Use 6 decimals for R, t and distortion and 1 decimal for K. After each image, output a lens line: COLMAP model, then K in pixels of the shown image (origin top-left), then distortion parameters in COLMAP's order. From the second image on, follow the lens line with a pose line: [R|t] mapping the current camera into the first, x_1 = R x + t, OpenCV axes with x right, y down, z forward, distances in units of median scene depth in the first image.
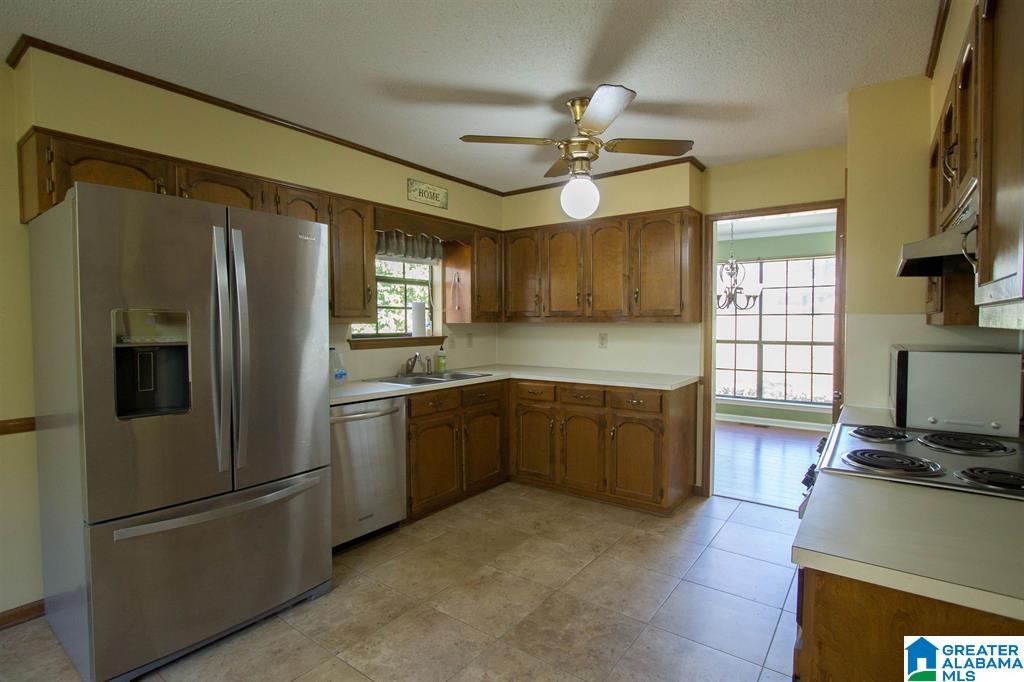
lens RADIAL K [[484.9, 0, 511.2], [0, 484.9, 339.7], [0, 0, 1]] dist [-0.015001, 0.001368]
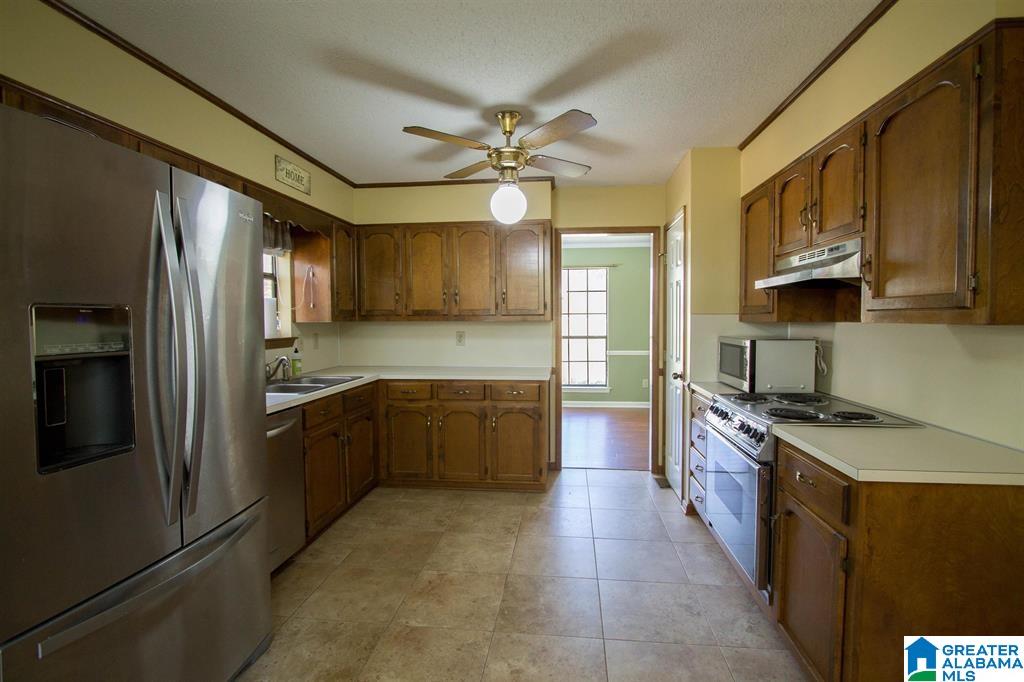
lens RADIAL K [[476.0, 0, 505.5], [0, 476.0, 338.5], [0, 0, 1]] dist [-0.013948, 0.000212]
pose [[0.872101, -0.020952, 0.488878, -0.267216], [0.020082, 0.999774, 0.007025, -0.003320], [-0.488914, 0.003691, 0.872324, 0.060884]]
